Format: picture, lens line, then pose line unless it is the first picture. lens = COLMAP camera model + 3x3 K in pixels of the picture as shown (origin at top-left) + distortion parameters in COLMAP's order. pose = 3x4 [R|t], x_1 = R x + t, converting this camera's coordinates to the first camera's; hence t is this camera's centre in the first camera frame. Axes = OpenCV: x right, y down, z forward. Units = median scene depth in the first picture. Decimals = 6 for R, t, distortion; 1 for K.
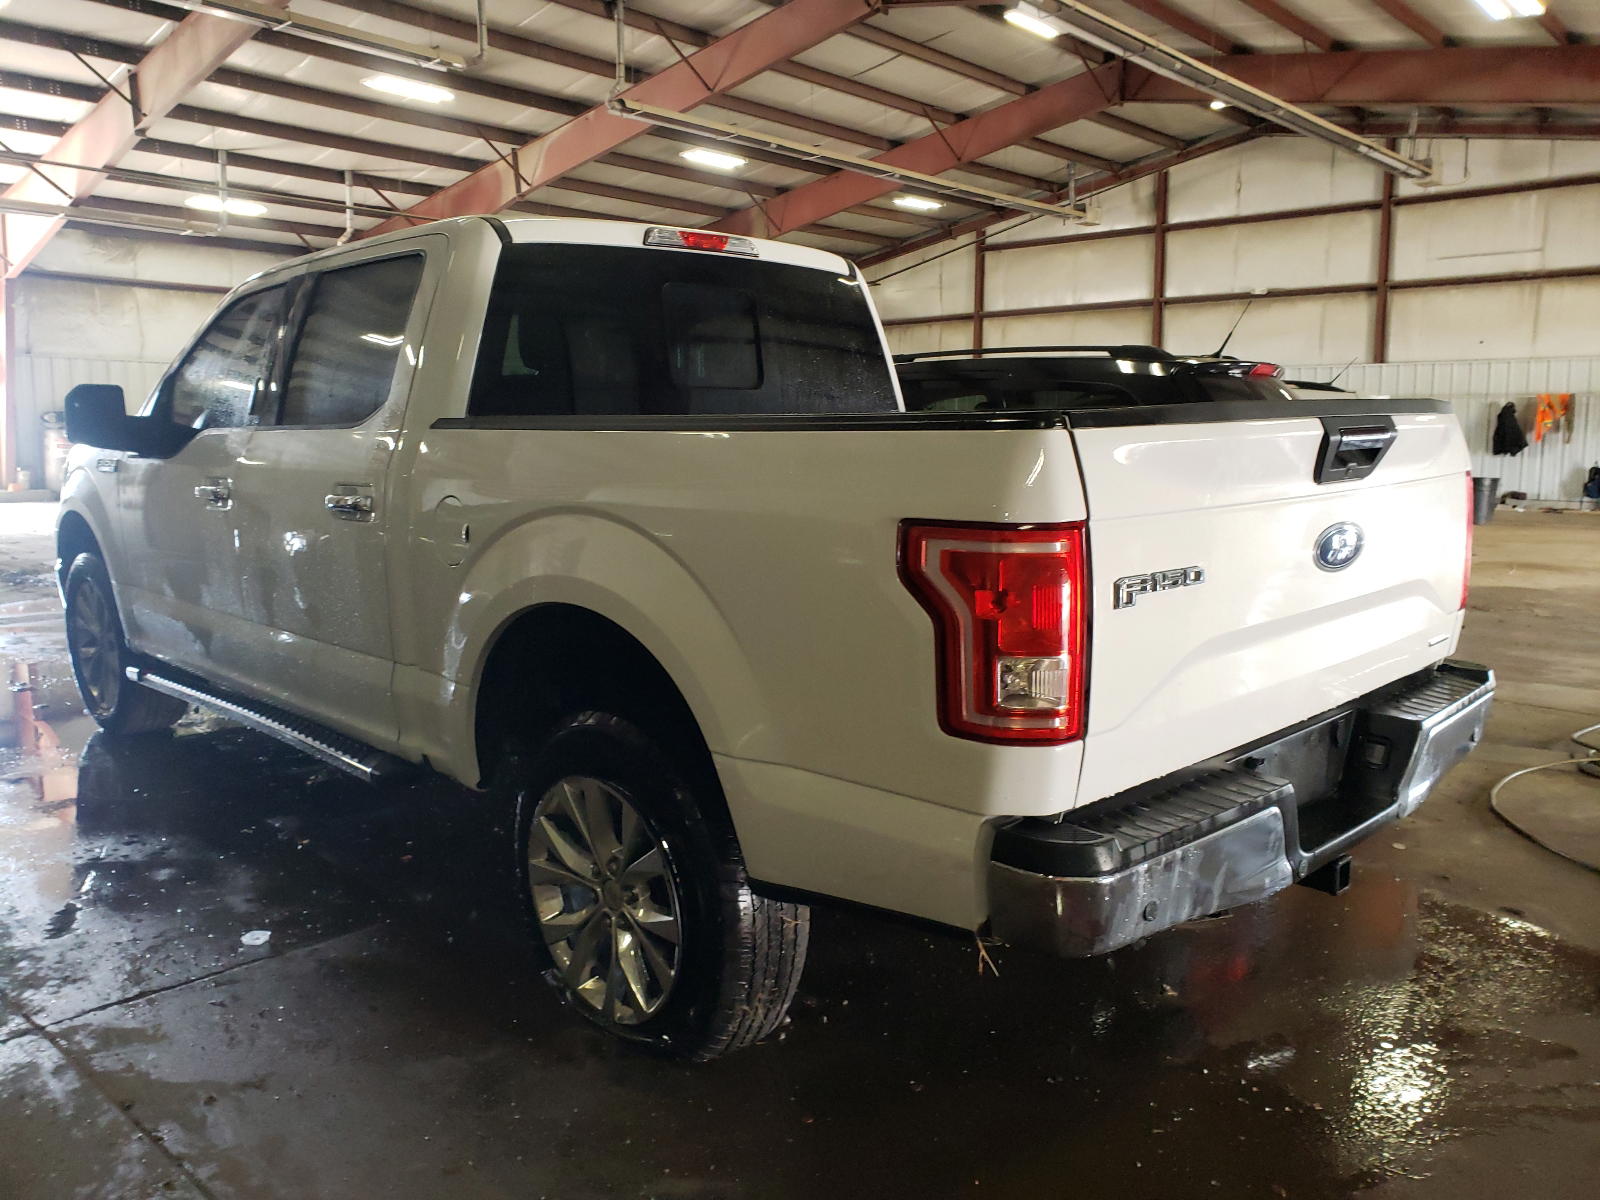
lens RADIAL K [[1209.9, 0, 800.0], [0, 1209.9, 600.0], [0, 0, 1]] dist [-0.072037, 0.002159]
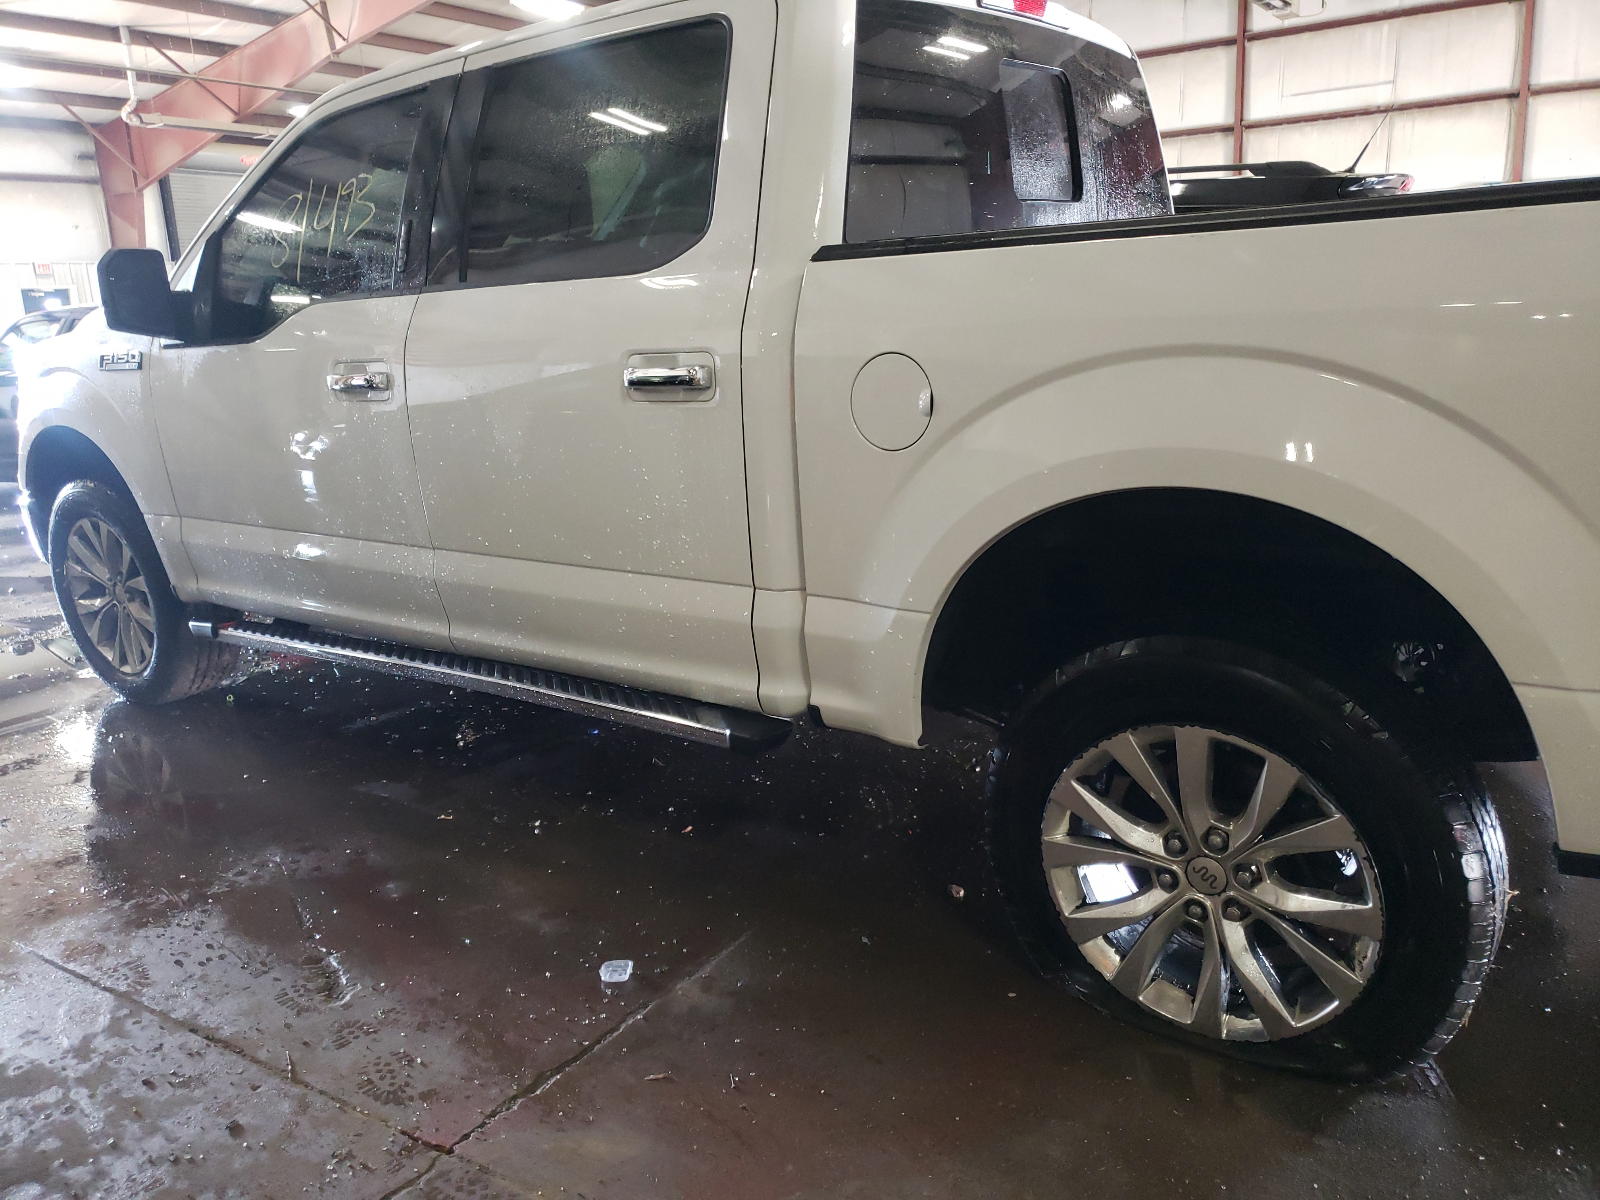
lens RADIAL K [[1270.9, 0, 800.0], [0, 1270.9, 600.0], [0, 0, 1]] dist [-0.010177, -0.009075]
pose [[0.993258, -0.067457, 0.094275, -0.257496], [0.058984, 0.994199, 0.089938, -0.007285], [-0.099795, -0.083771, 0.991475, 0.137311]]
